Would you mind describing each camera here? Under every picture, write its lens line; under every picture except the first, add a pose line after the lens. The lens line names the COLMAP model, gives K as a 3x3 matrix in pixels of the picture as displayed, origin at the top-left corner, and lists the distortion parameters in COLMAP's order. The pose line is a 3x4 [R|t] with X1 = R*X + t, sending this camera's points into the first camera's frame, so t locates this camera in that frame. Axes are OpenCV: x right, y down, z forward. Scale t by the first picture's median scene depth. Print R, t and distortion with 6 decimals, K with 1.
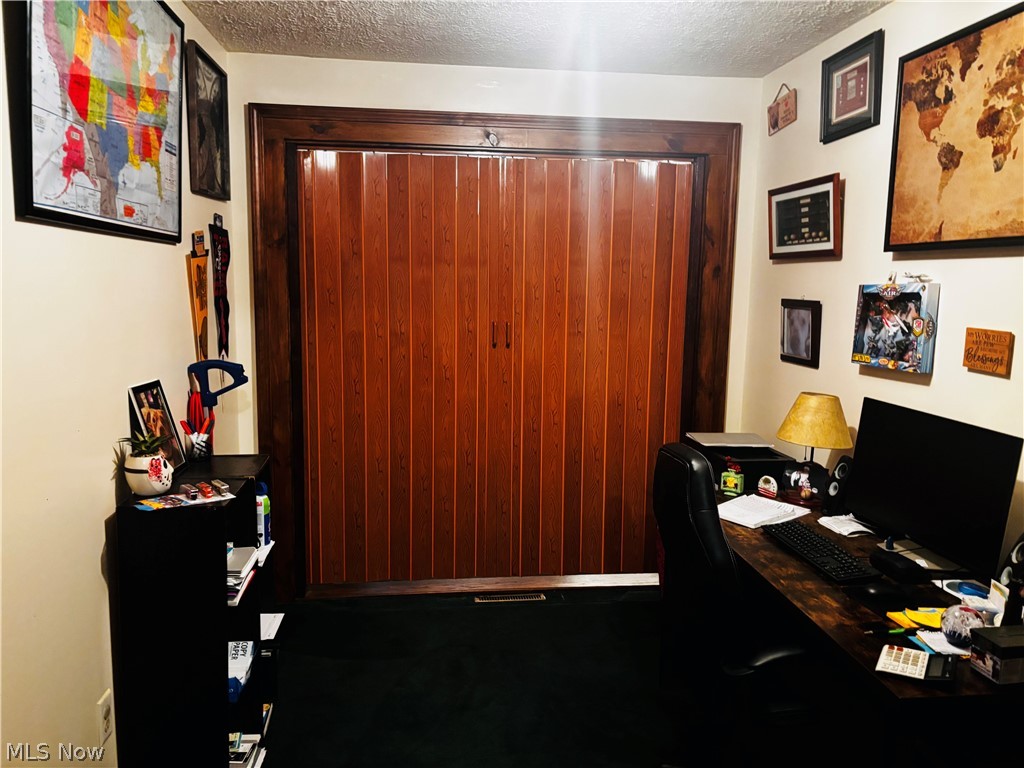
lens RADIAL K [[770.7, 0, 512.2], [0, 770.7, 388.1], [0, 0, 1]] dist [0.052670, -0.056209]
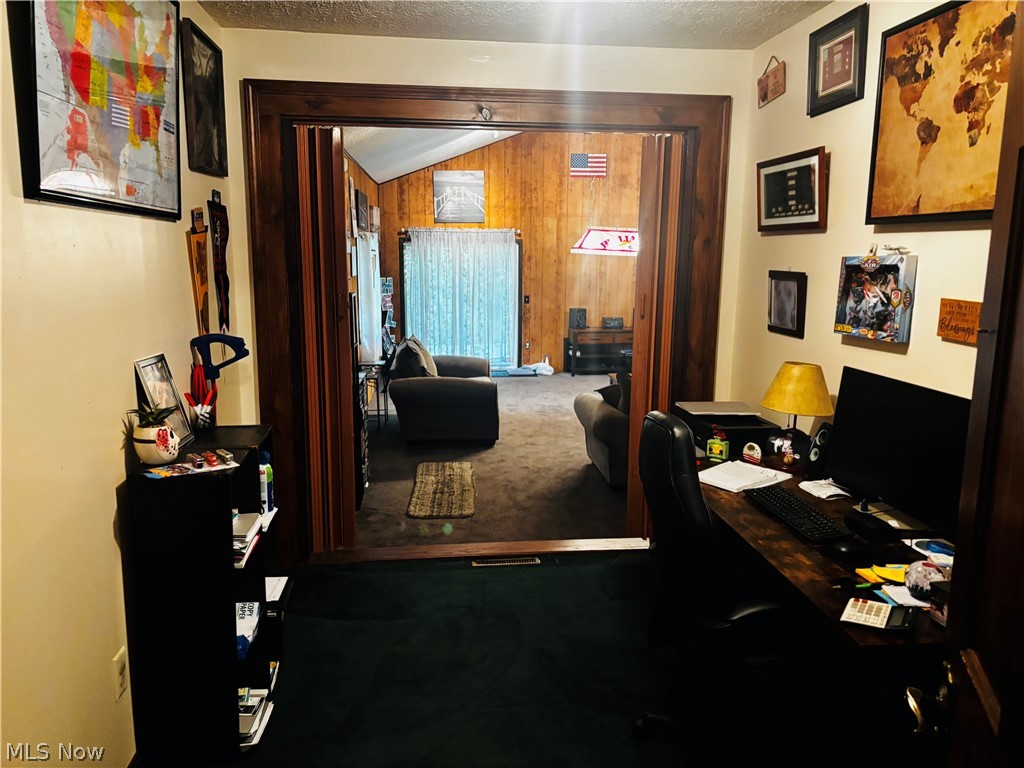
lens RADIAL K [[770.7, 0, 512.6], [0, 770.7, 390.1], [0, 0, 1]] dist [0.052670, -0.056209]
pose [[0.999981, -0.006100, 0.000125, 0.010864], [0.006090, 0.999182, 0.039983, -0.000582], [-0.000369, -0.039981, 0.999200, -0.037231]]
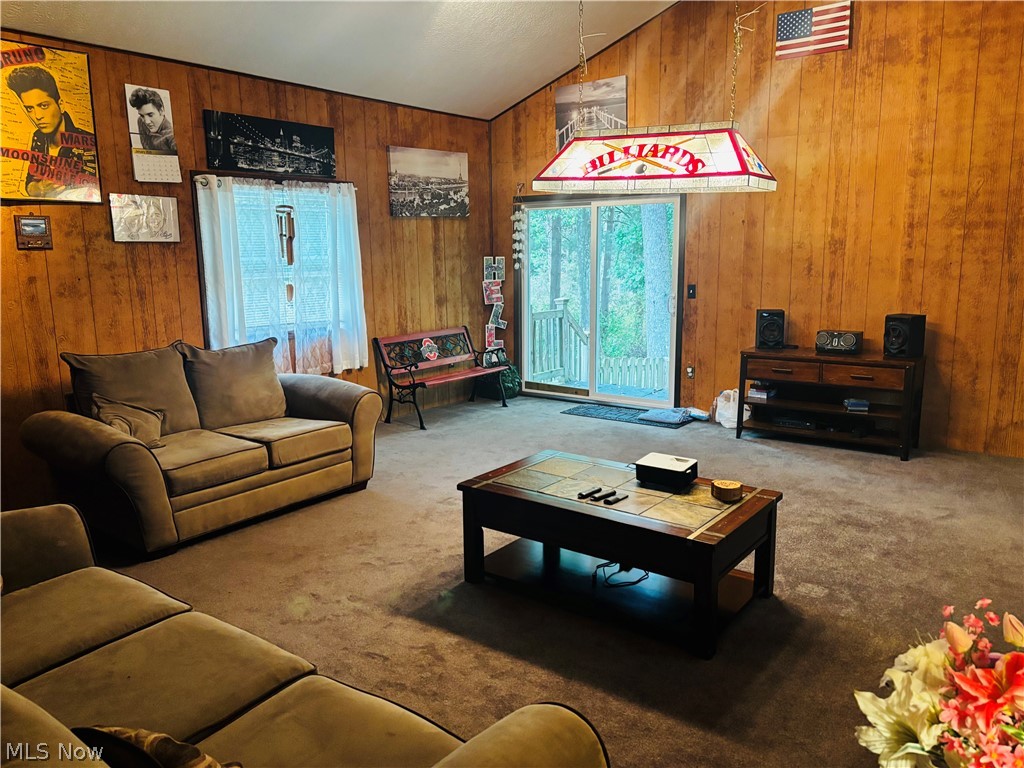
lens RADIAL K [[770.7, 0, 514.1], [0, 770.7, 376.5], [0, 0, 1]] dist [0.052670, -0.056209]
pose [[0.742487, 0.086479, -0.664255, 1.461880], [-0.070581, 0.996211, 0.050803, -0.163336], [0.666132, 0.009164, 0.745778, 2.270370]]
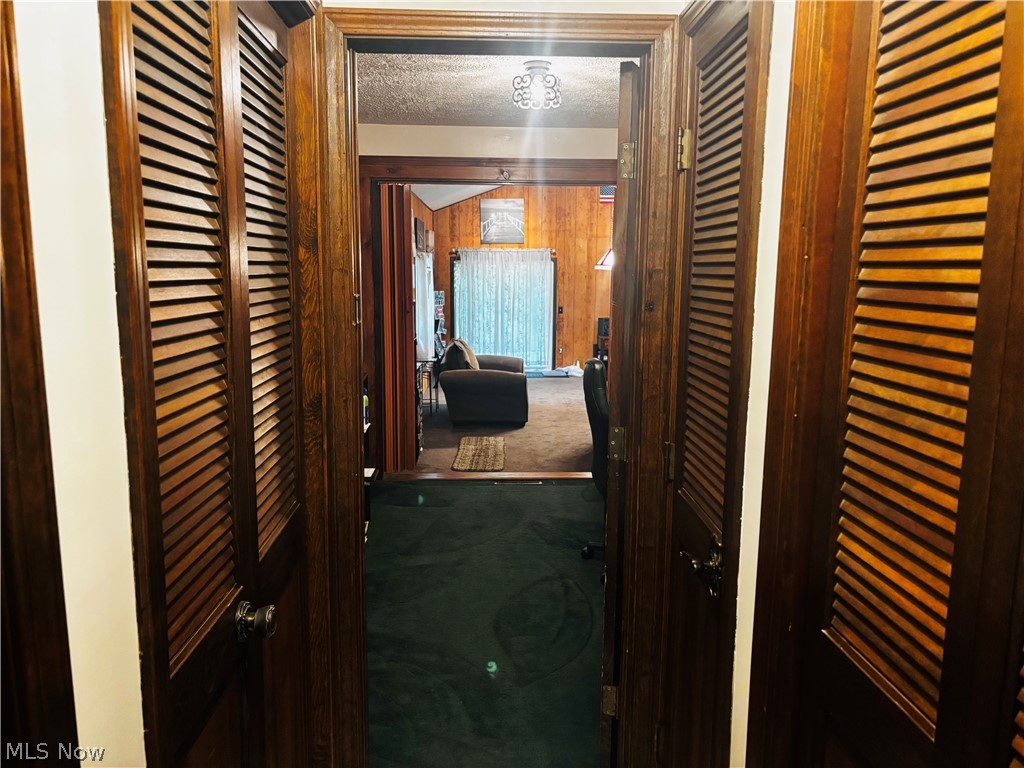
lens RADIAL K [[770.7, 0, 496.0], [0, 770.7, 394.1], [0, 0, 1]] dist [0.052670, -0.056209]
pose [[0.996225, 0.005086, -0.086655, 0.122378], [-0.003162, 0.999746, 0.022331, 0.100777], [0.086747, -0.021973, 0.995988, -0.709073]]
